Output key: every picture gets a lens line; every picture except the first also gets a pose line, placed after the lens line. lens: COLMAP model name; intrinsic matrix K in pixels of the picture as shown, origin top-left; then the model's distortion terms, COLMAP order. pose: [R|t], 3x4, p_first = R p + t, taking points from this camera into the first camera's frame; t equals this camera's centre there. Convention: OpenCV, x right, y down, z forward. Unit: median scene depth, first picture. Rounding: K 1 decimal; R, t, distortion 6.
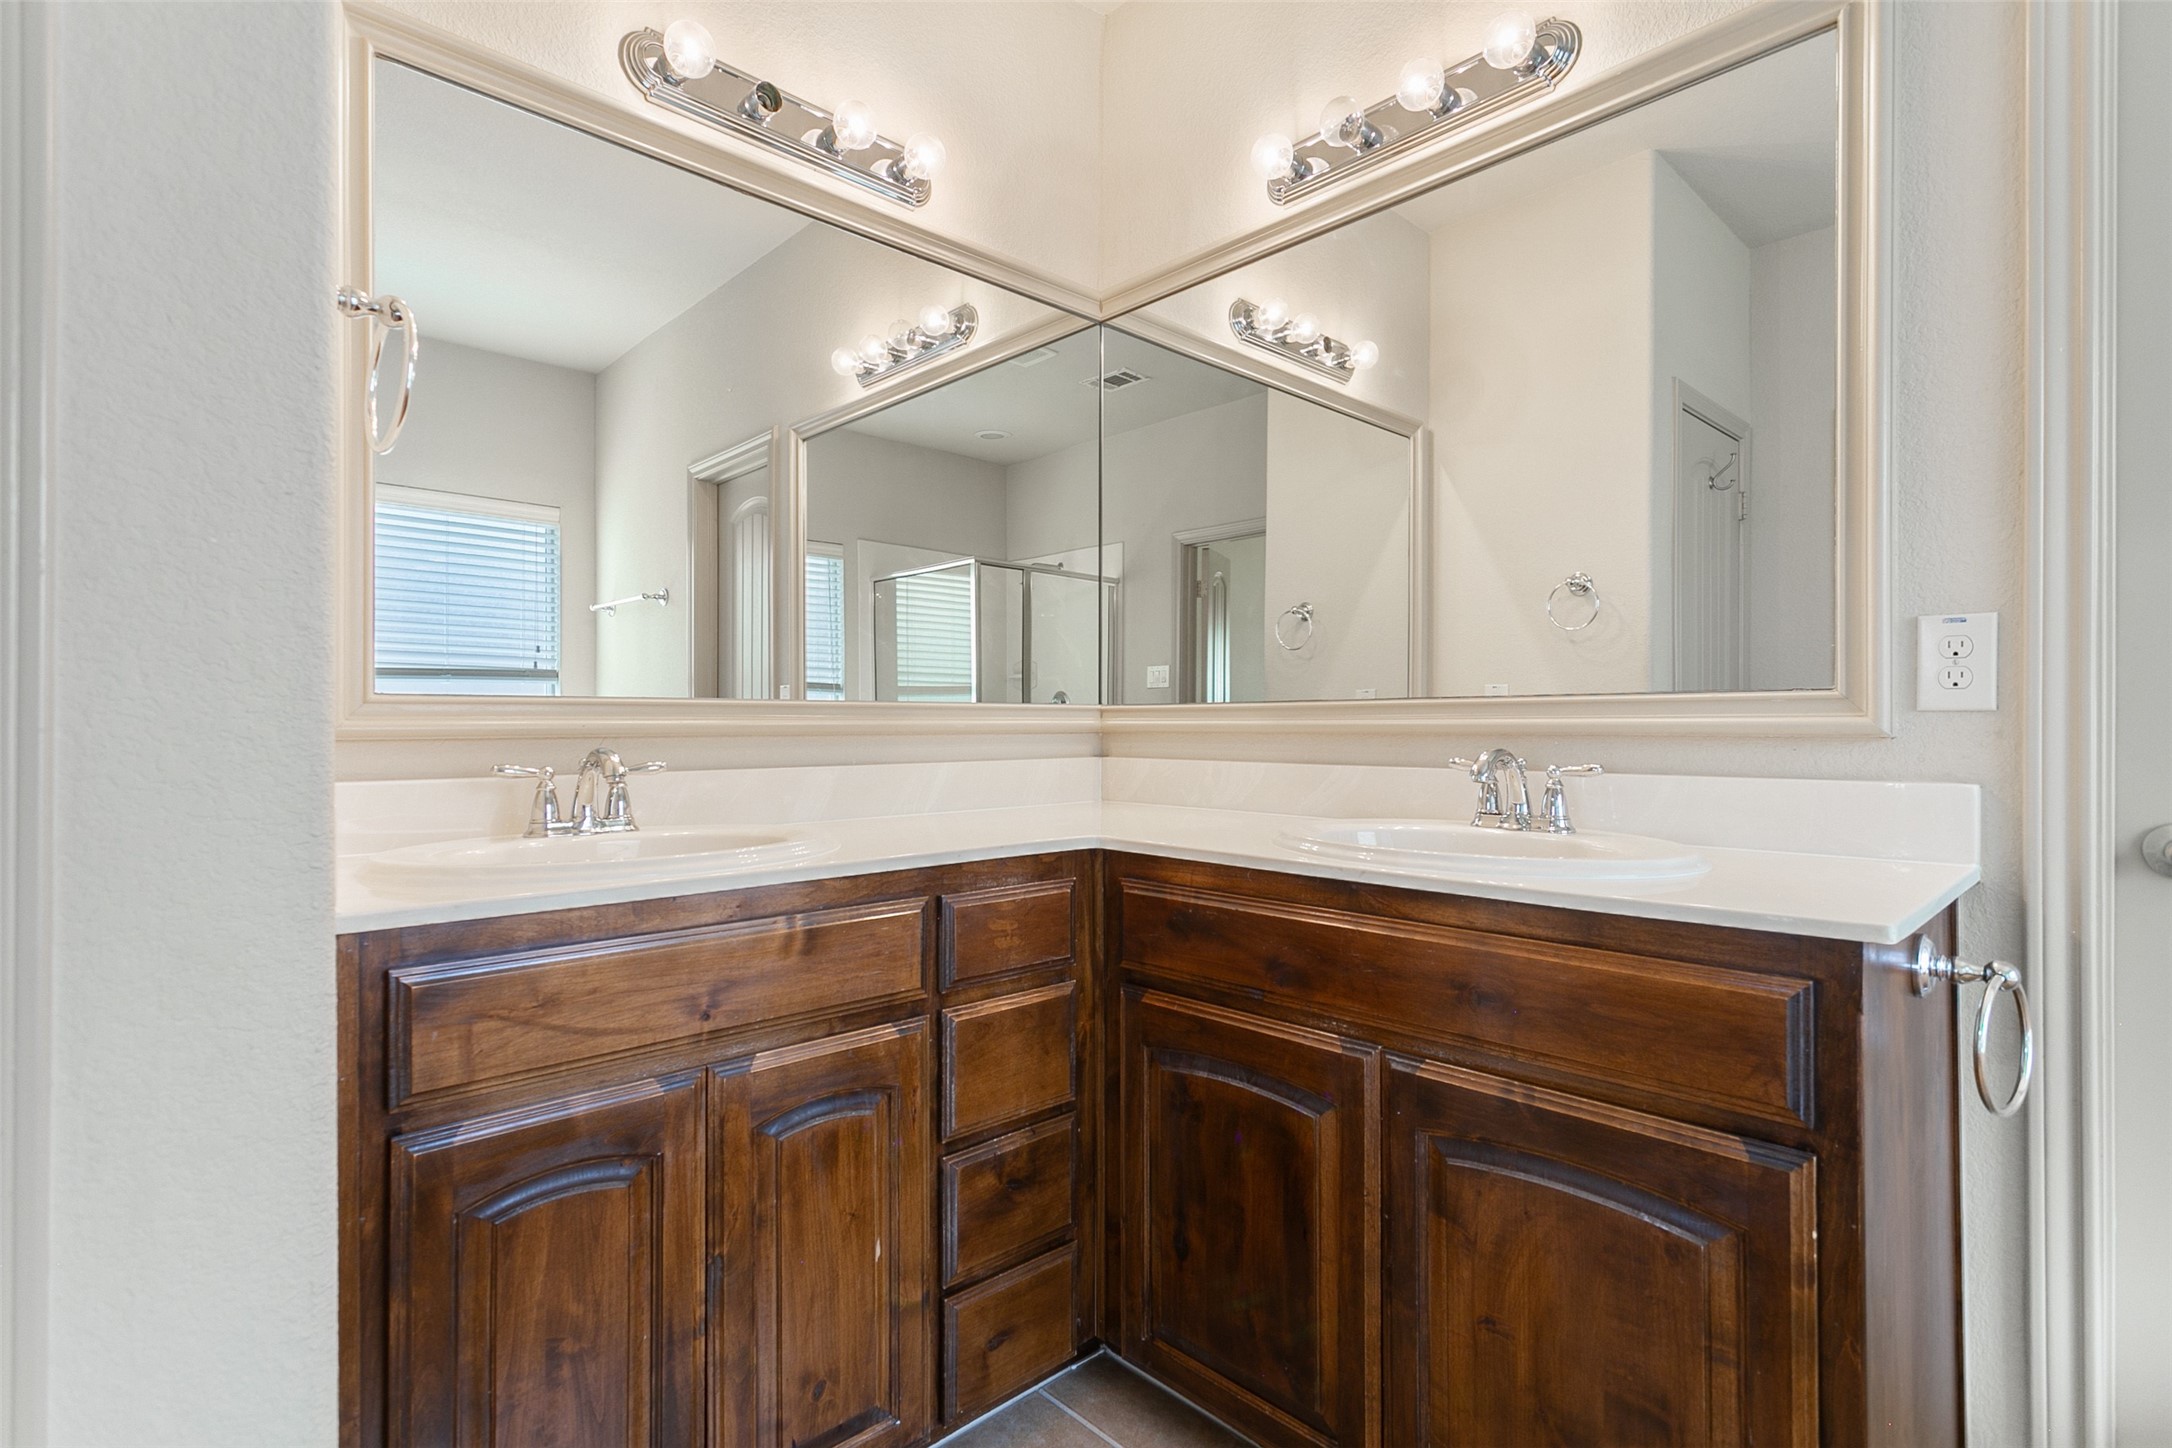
lens RADIAL K [[1053.9, 0, 1094.1], [0, 1053.9, 724.1], [0, 0, 1]] dist [0.001975, 0.000248]
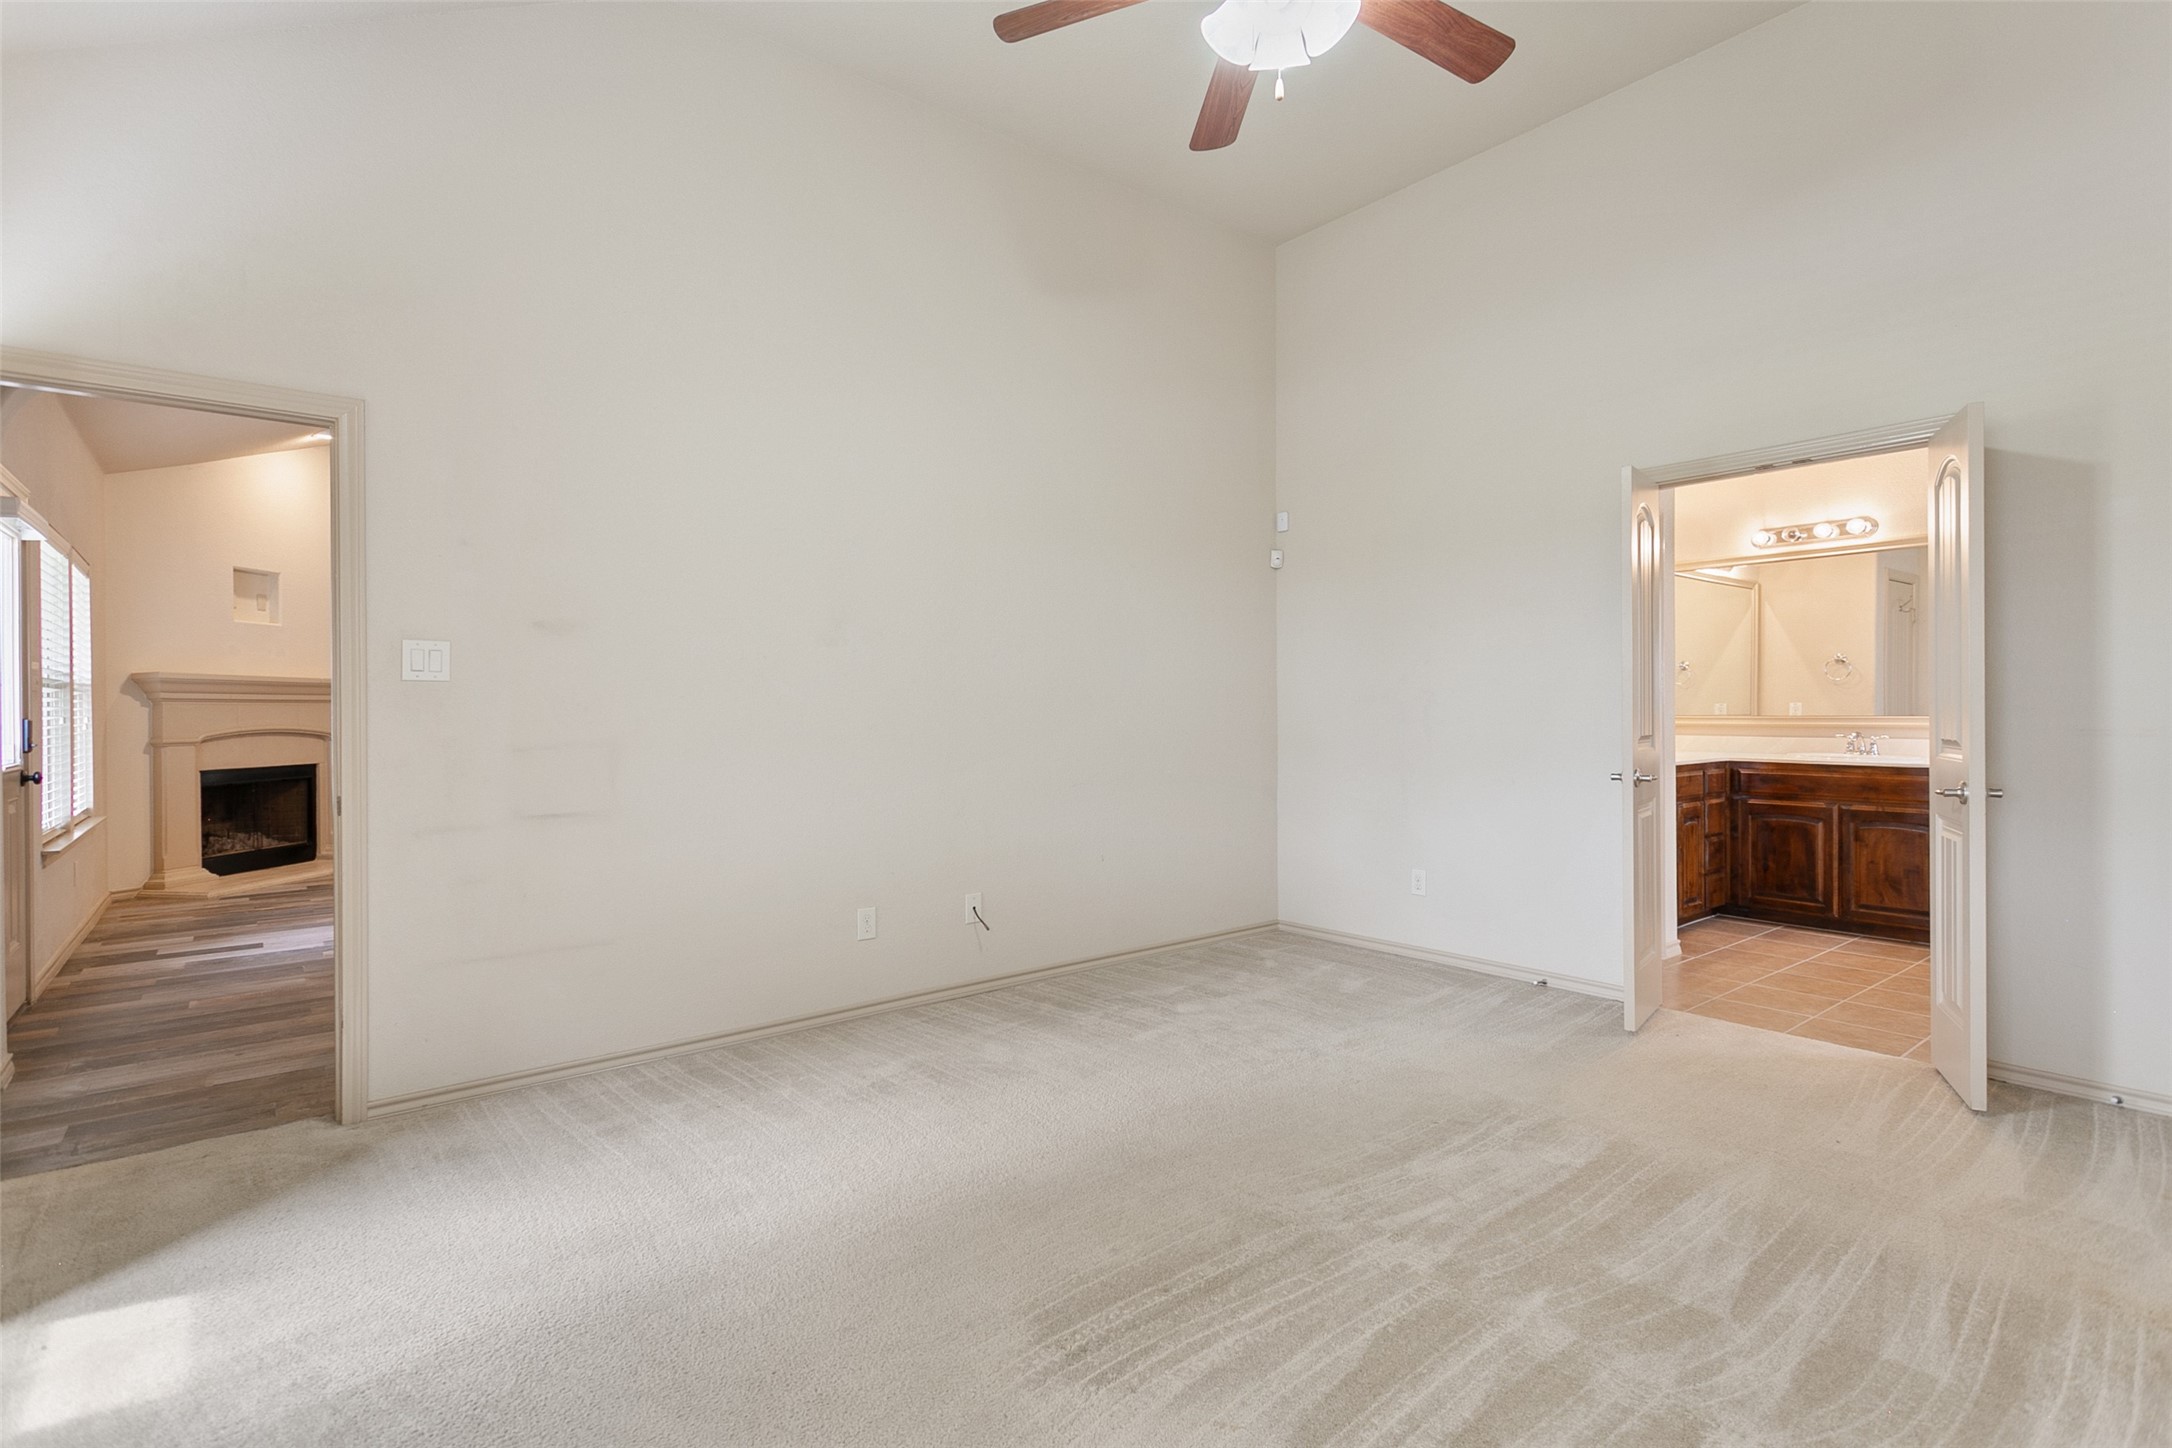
lens RADIAL K [[1053.9, 0, 1087.3], [0, 1053.9, 720.1], [0, 0, 1]] dist [0.001975, 0.000248]
pose [[0.996191, 0.003559, -0.087130, -2.176919], [-0.002796, 0.999957, 0.008877, -0.045806], [0.087157, -0.008599, 0.996157, -3.183727]]
